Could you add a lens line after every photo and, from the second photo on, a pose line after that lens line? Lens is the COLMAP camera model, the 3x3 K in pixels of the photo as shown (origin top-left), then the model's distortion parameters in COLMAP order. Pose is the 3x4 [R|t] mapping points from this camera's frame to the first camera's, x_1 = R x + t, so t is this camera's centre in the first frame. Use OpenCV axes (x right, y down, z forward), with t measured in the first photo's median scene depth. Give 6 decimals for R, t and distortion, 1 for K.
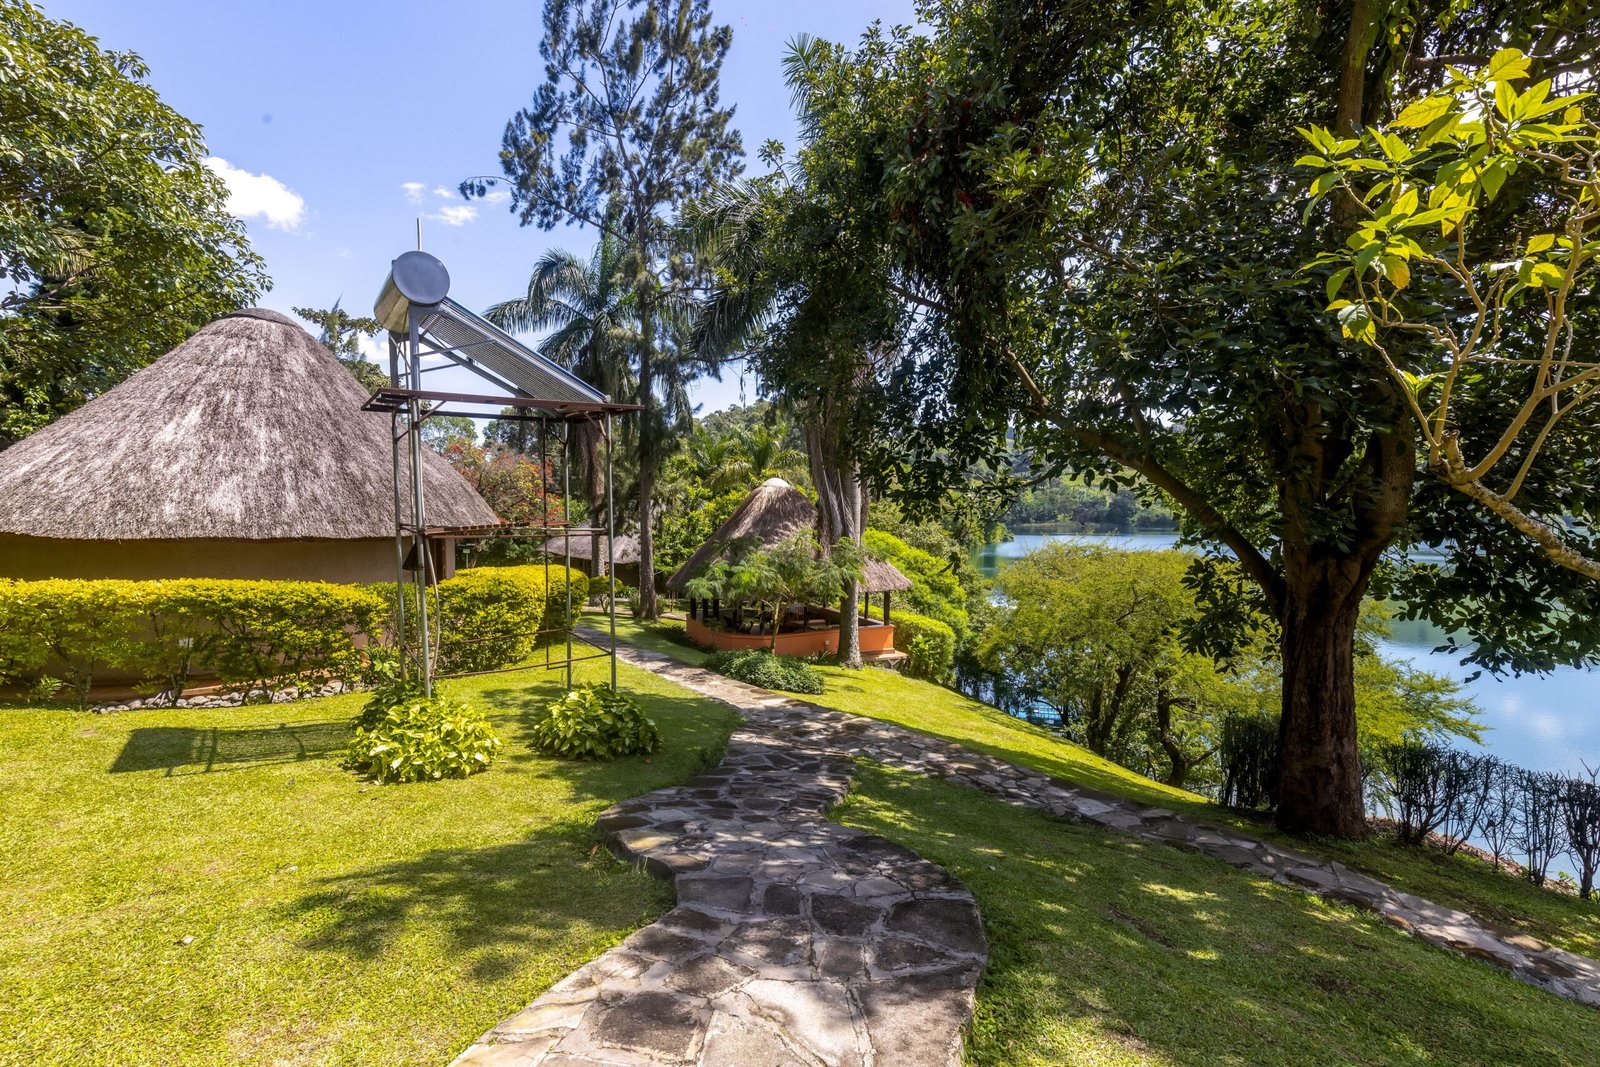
lens RADIAL K [[691.5, 0, 800.0], [0, 691.5, 533.5], [0, 0, 1]] dist [0.000755, 0.000026]
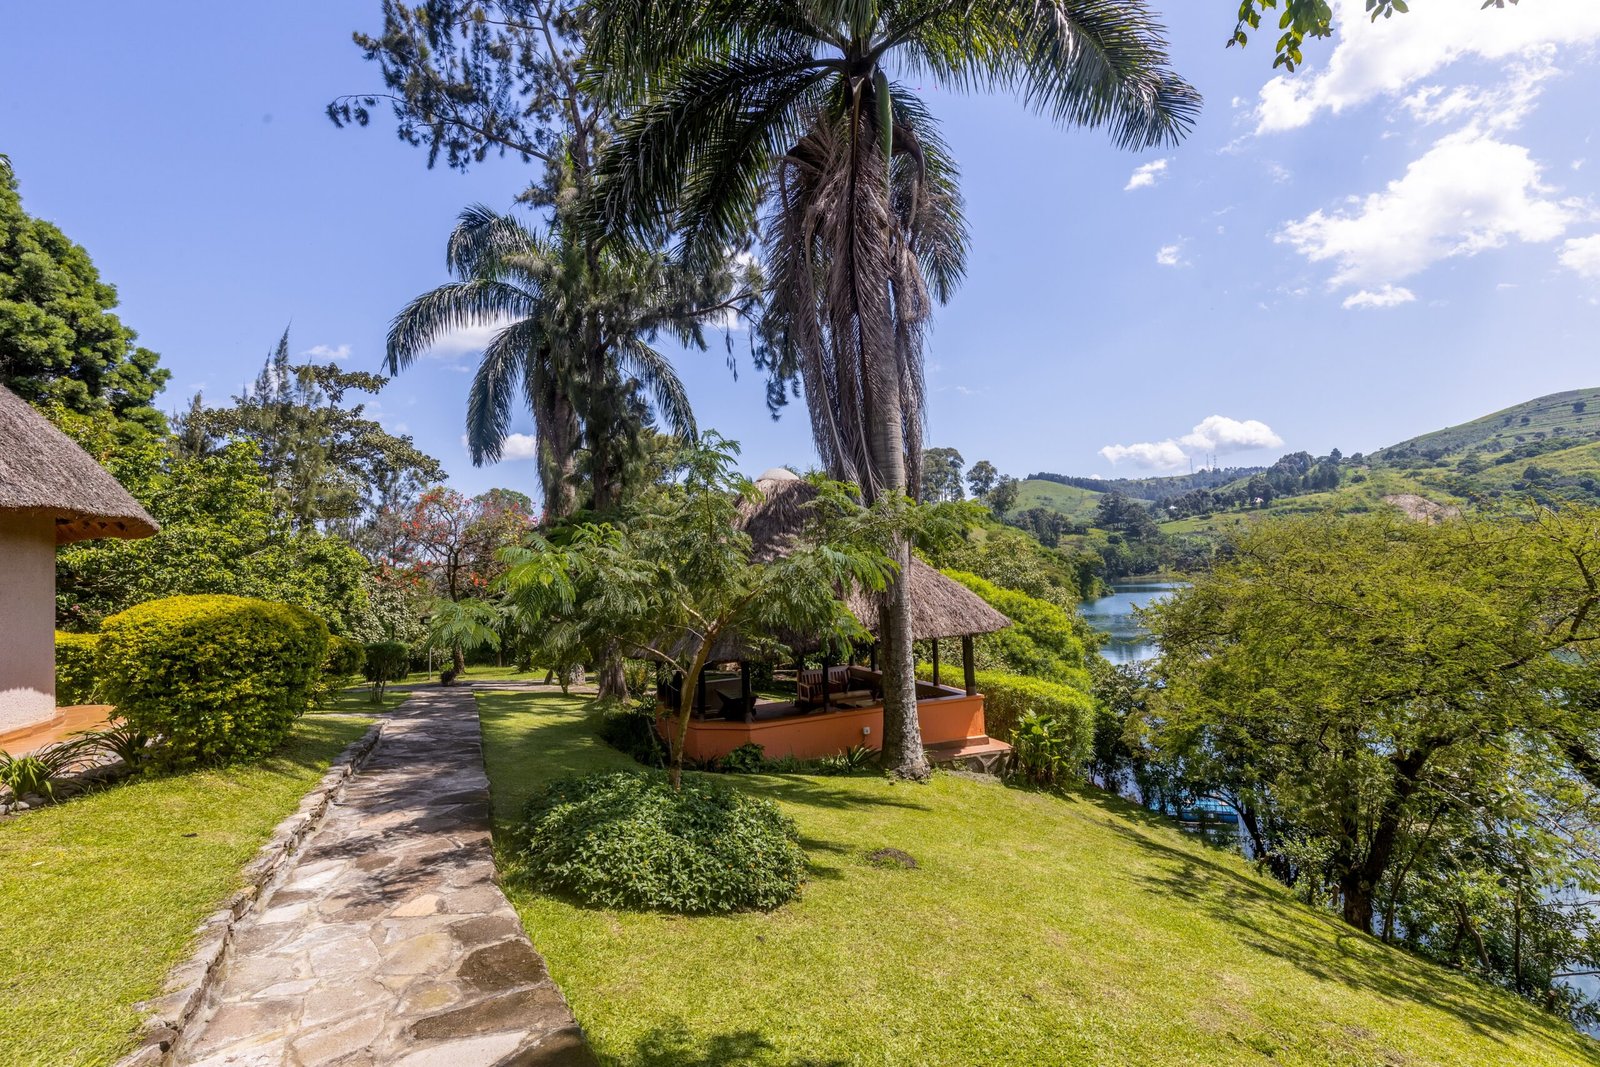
lens RADIAL K [[691.5, 0, 800.0], [0, 691.5, 533.5], [0, 0, 1]] dist [0.000755, 0.000026]
pose [[0.991143, -0.067460, -0.114384, 0.056266], [0.055383, 0.992859, -0.105659, 0.048627], [0.120695, 0.098389, 0.987802, 0.376830]]
